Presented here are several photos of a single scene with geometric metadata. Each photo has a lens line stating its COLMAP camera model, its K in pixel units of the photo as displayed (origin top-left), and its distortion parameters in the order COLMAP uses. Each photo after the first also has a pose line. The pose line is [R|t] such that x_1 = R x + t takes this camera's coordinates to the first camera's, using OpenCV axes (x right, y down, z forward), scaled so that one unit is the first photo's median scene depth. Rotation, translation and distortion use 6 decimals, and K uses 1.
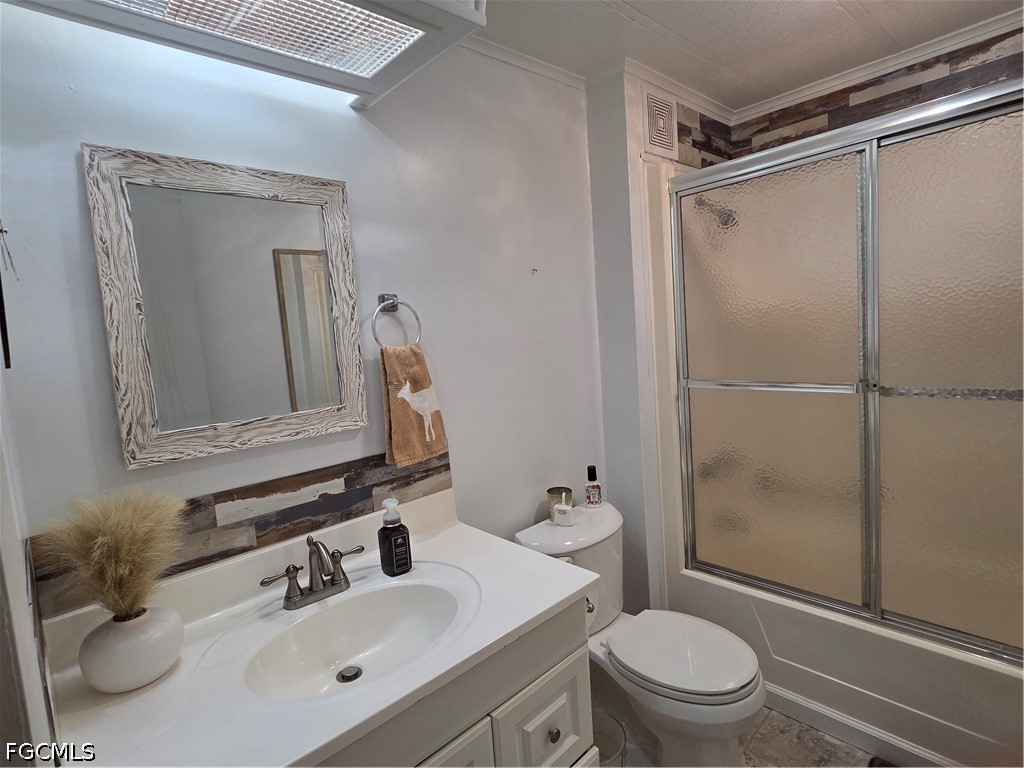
lens RADIAL K [[512.6, 0, 515.9], [0, 512.6, 379.2], [0, 0, 1]] dist [-0.008033, -0.002394]
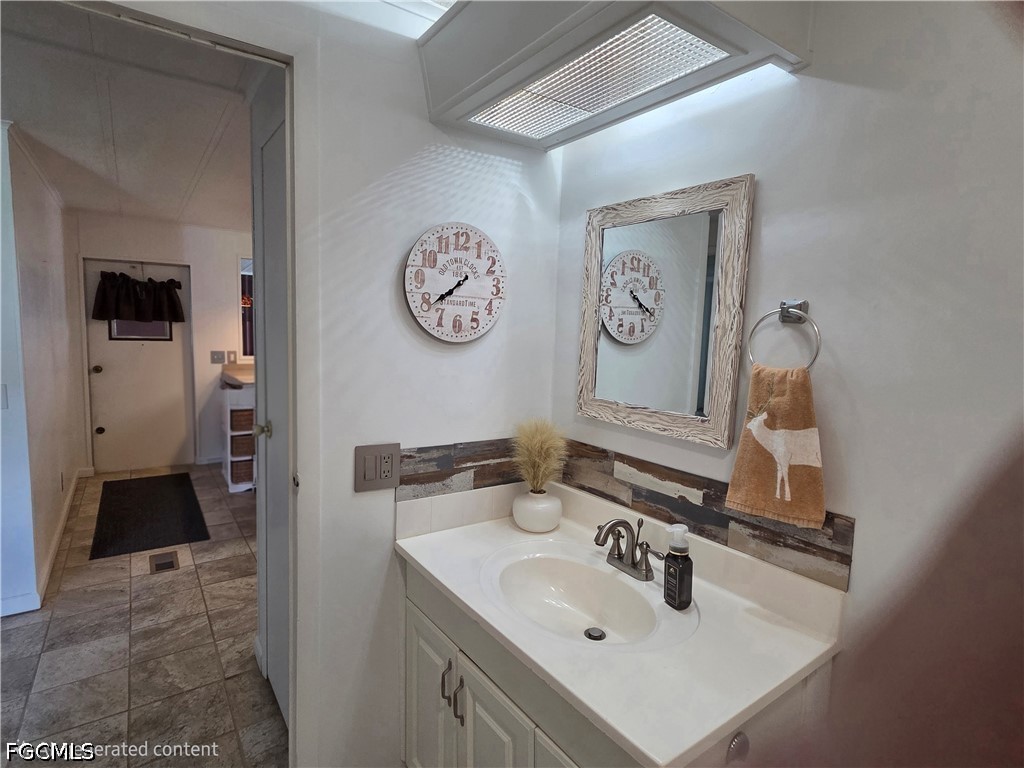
lens RADIAL K [[512.6, 0, 515.6], [0, 512.6, 385.4], [0, 0, 1]] dist [-0.008033, -0.002394]
pose [[-0.108231, 0.172027, -0.979129, 0.646536], [-0.126515, 0.974522, 0.185203, -0.145215], [0.986043, 0.143919, -0.083709, 0.741405]]
